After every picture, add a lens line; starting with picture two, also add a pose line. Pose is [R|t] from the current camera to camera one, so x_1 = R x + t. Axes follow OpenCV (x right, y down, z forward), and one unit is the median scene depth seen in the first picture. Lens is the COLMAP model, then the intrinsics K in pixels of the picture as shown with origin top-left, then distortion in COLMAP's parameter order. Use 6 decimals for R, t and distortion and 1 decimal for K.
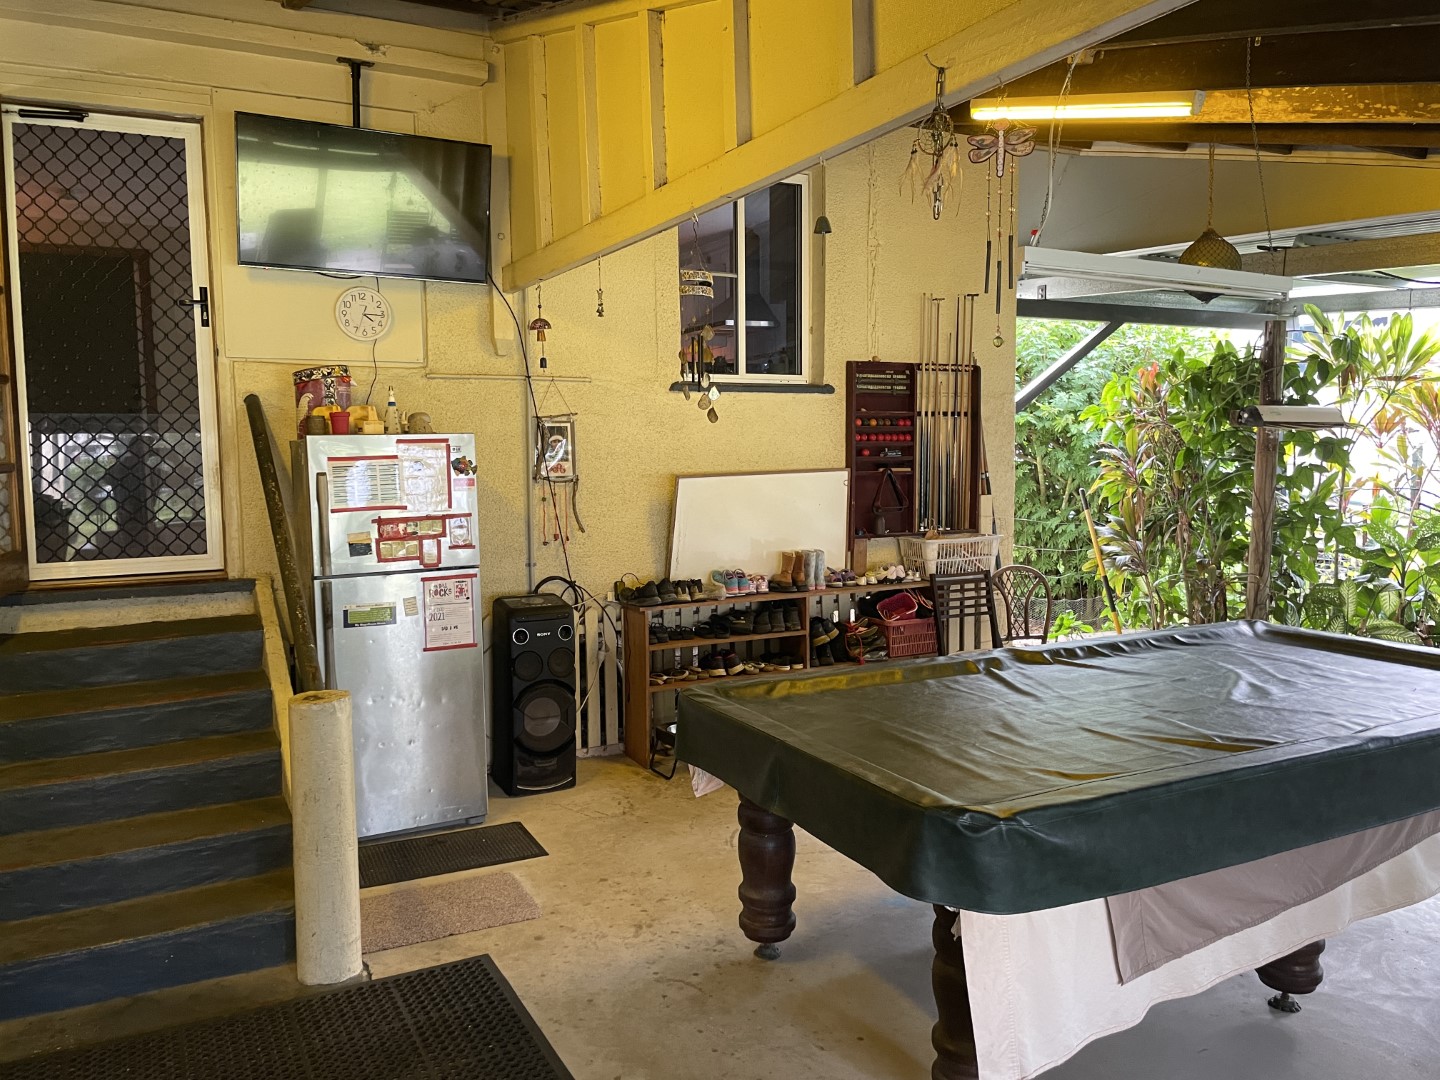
lens RADIAL K [[1101.3, 0, 718.7], [0, 1101.3, 545.9], [0, 0, 1]] dist [0.084668, -0.117471]
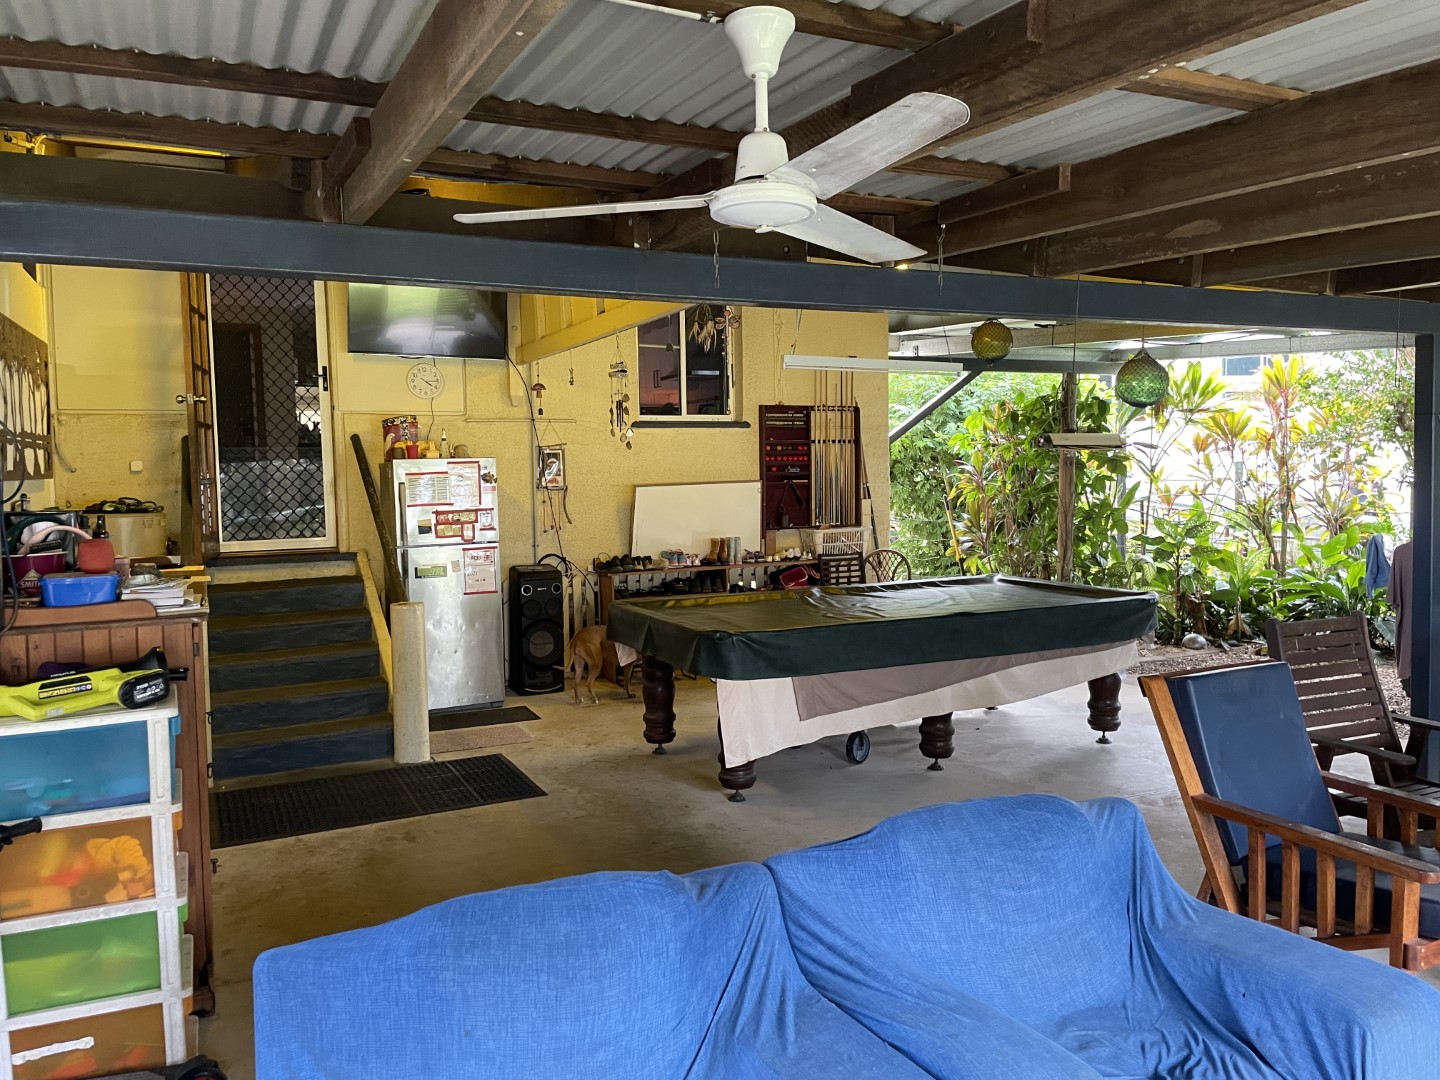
lens RADIAL K [[1101.3, 0, 716.7], [0, 1101.3, 541.1], [0, 0, 1]] dist [0.084668, -0.117471]
pose [[0.999364, -0.007167, -0.034936, 0.132857], [0.006225, 0.999616, -0.026993, 0.055566], [0.035116, 0.026758, 0.999025, -0.502235]]
